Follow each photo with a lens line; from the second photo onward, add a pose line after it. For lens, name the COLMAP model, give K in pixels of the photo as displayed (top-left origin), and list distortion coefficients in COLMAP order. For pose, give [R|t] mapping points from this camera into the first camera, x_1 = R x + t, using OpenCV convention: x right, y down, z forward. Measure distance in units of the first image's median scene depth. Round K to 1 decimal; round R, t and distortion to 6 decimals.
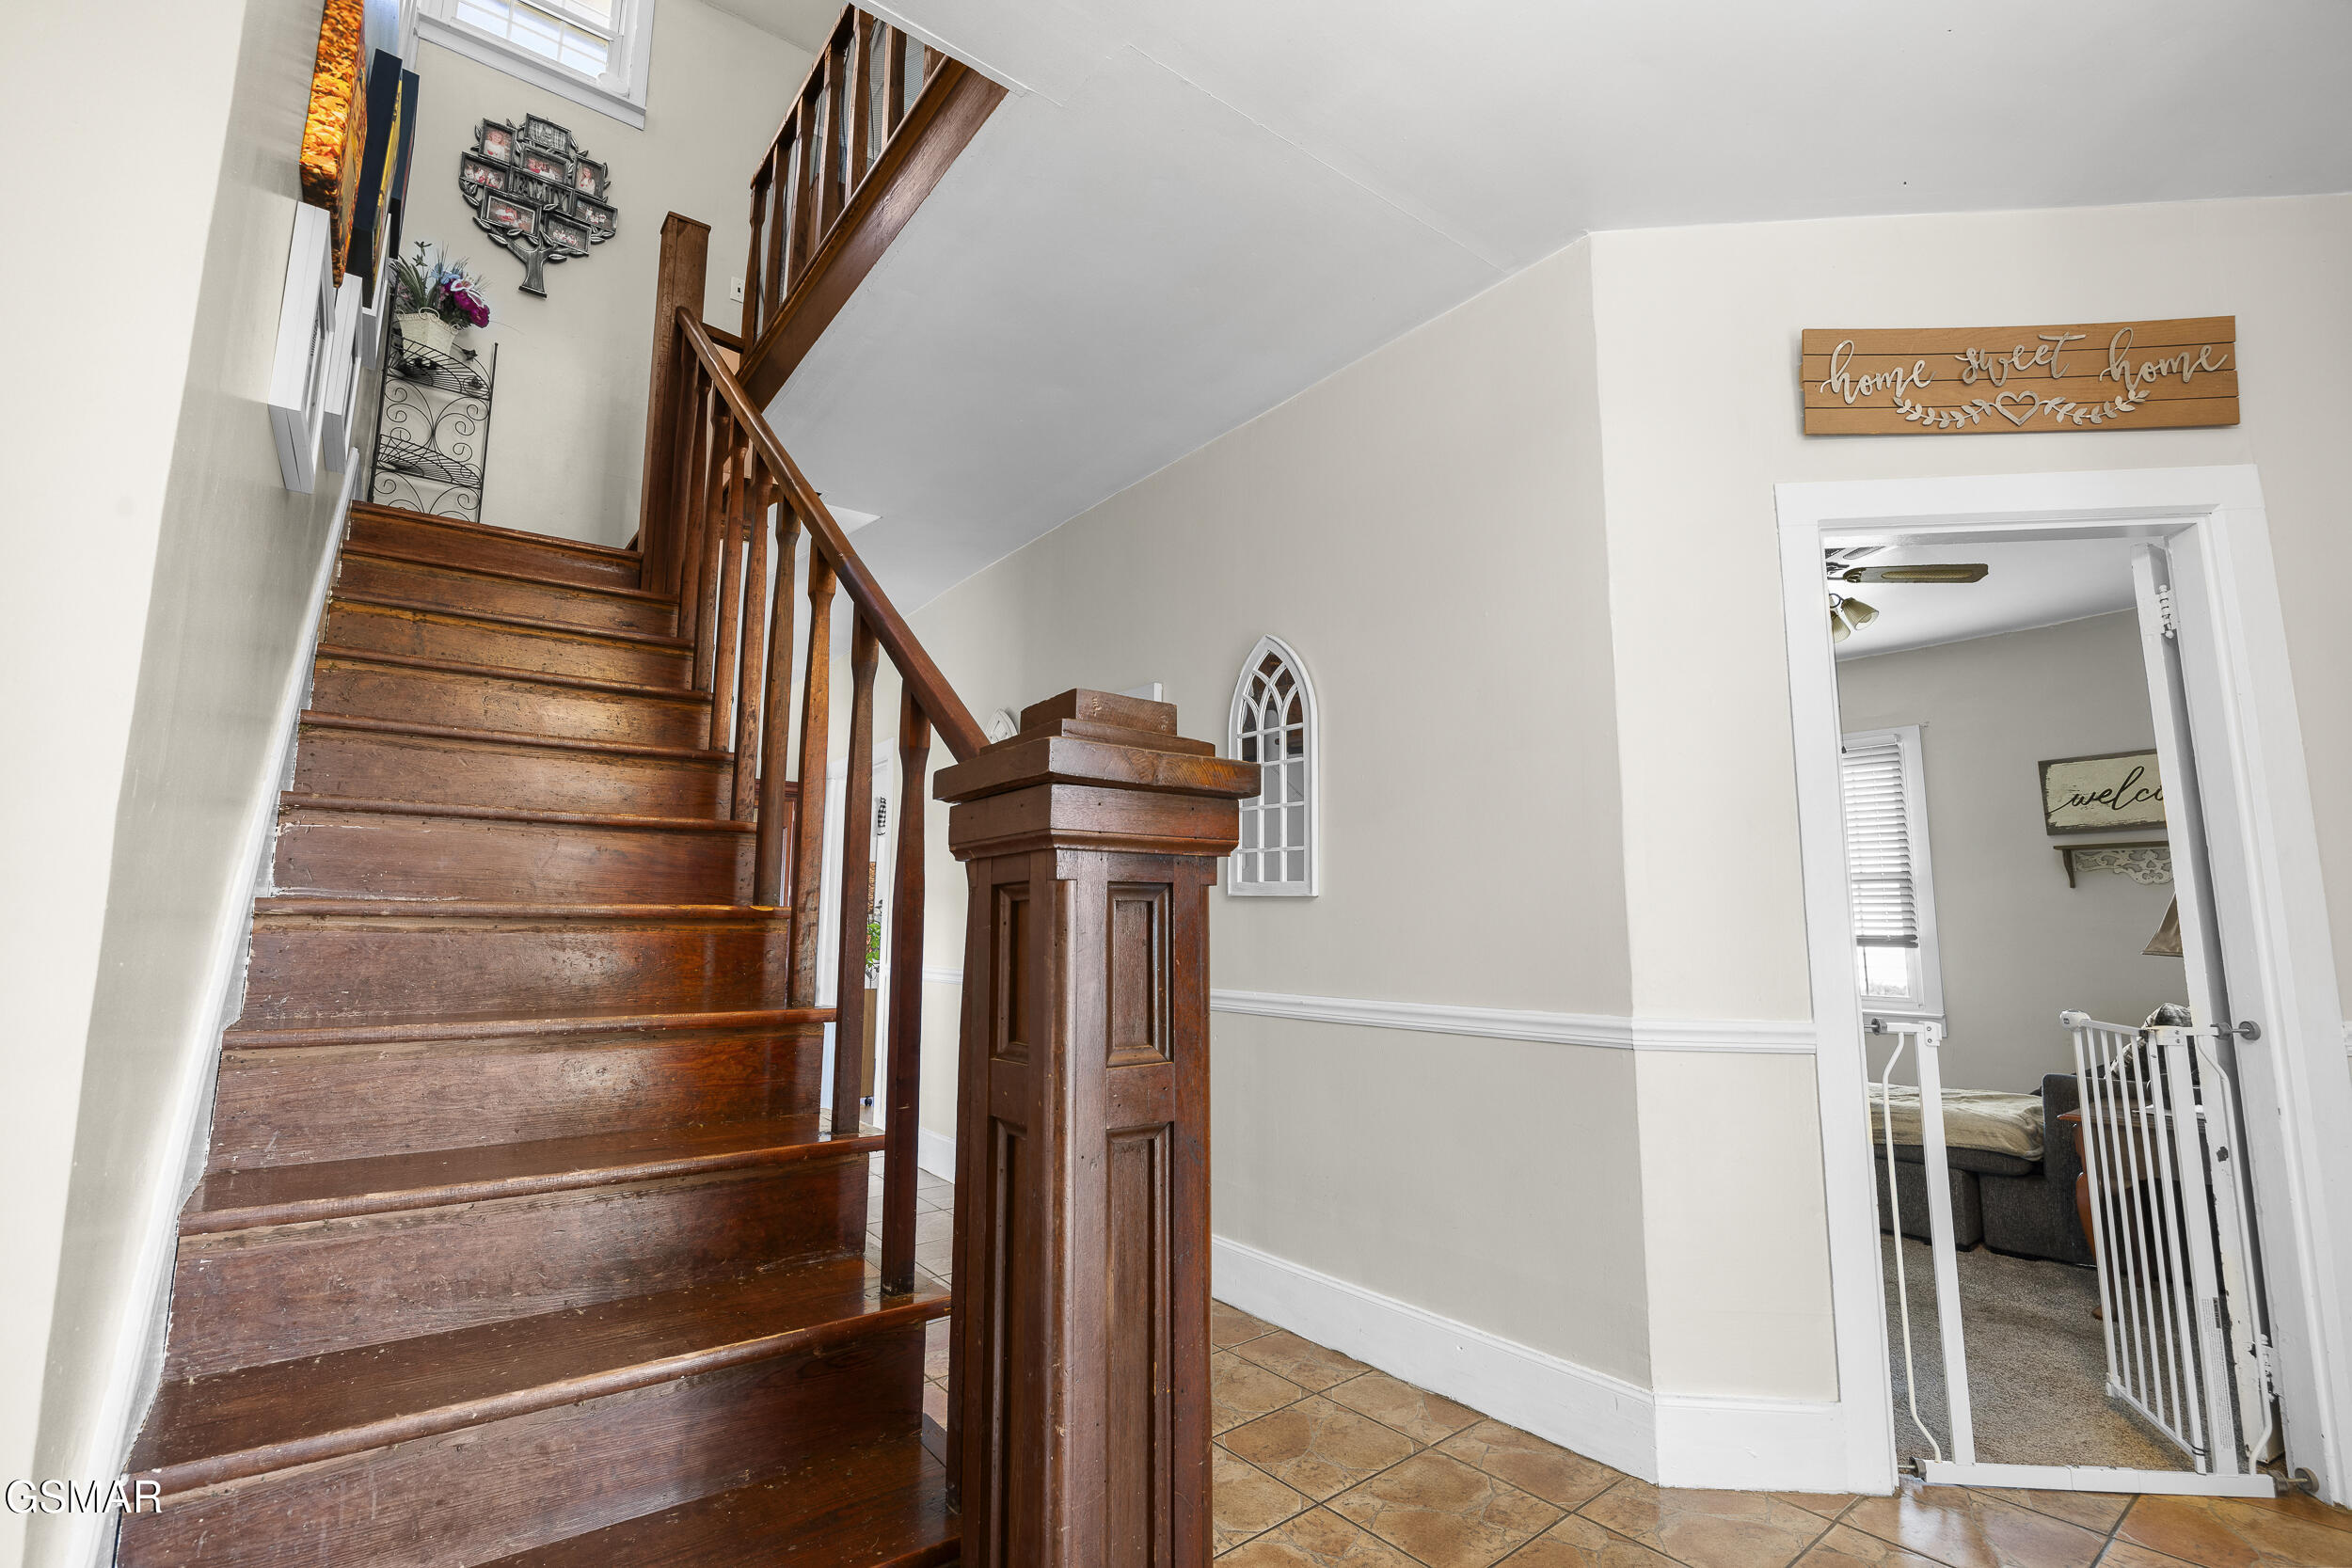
lens RADIAL K [[1042.0, 0, 1180.5], [0, 1042.0, 782.5], [0, 0, 1]] dist [0.000337, -0.000014]
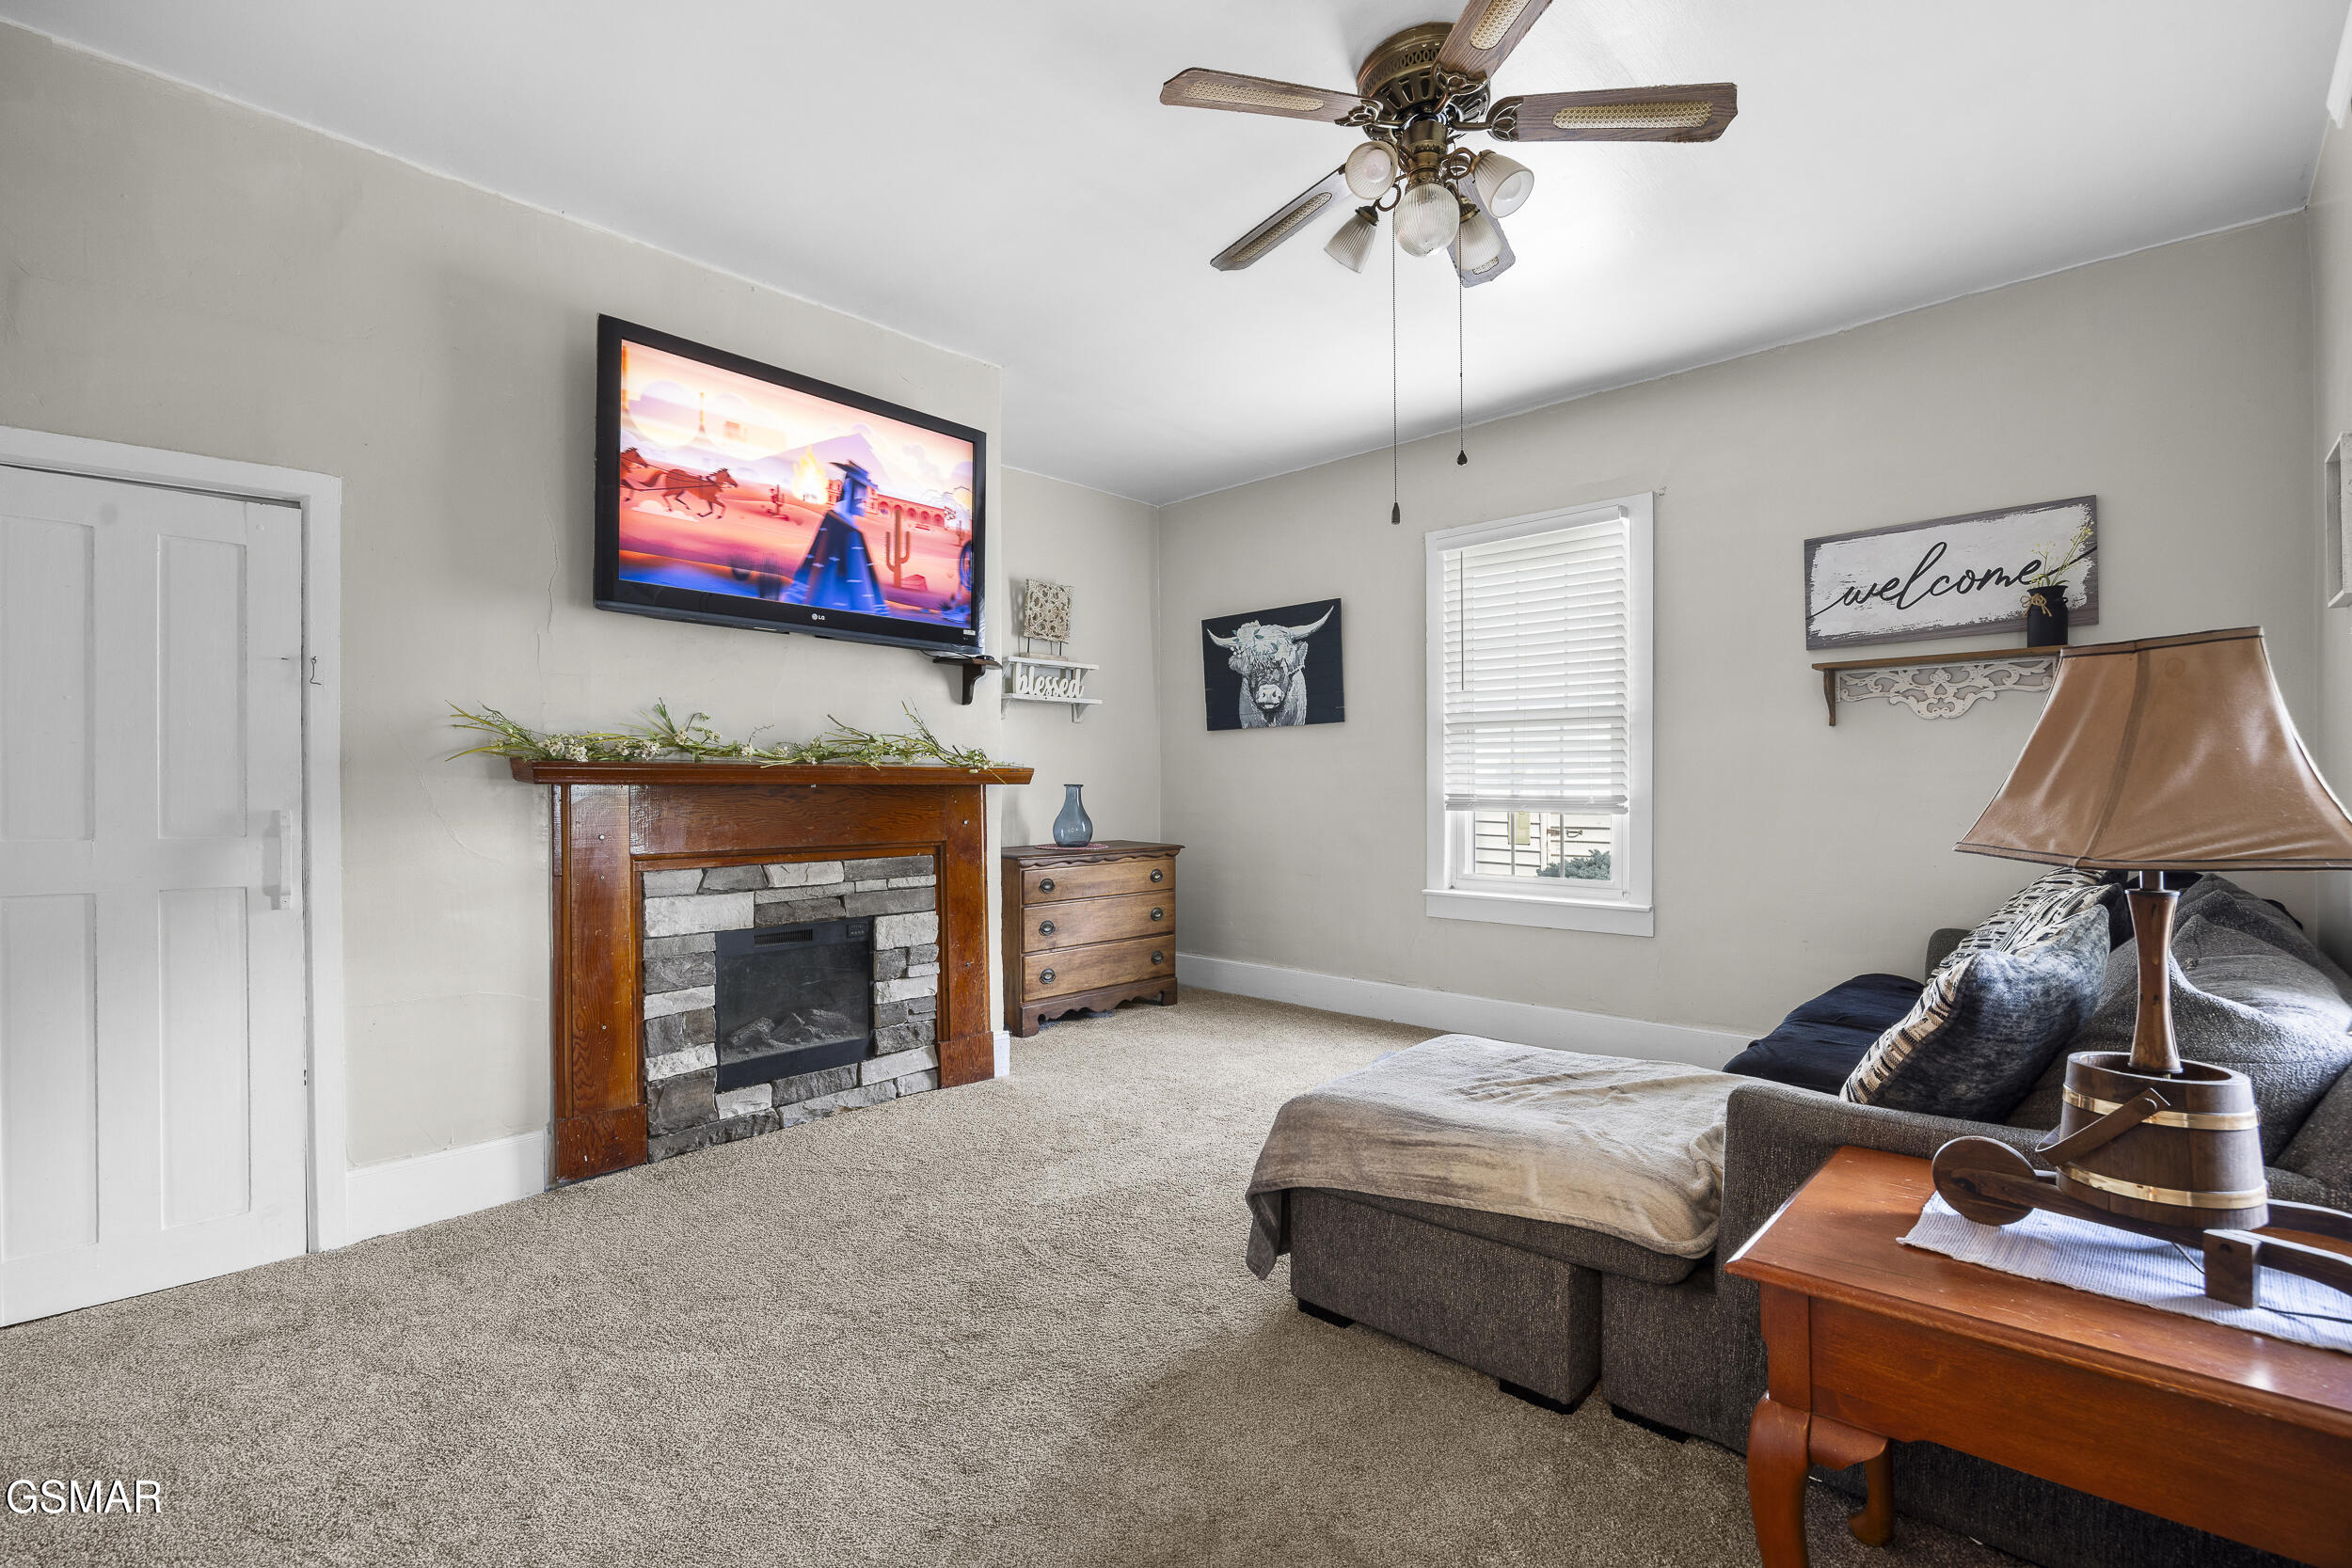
lens RADIAL K [[1042.0, 0, 1174.0], [0, 1042.0, 787.1], [0, 0, 1]] dist [0.000337, -0.000014]
pose [[0.990803, -0.009711, 0.134962, 0.337477], [-0.008811, 0.990675, 0.135965, 0.052035], [-0.135023, -0.135903, 0.981478, 0.384484]]
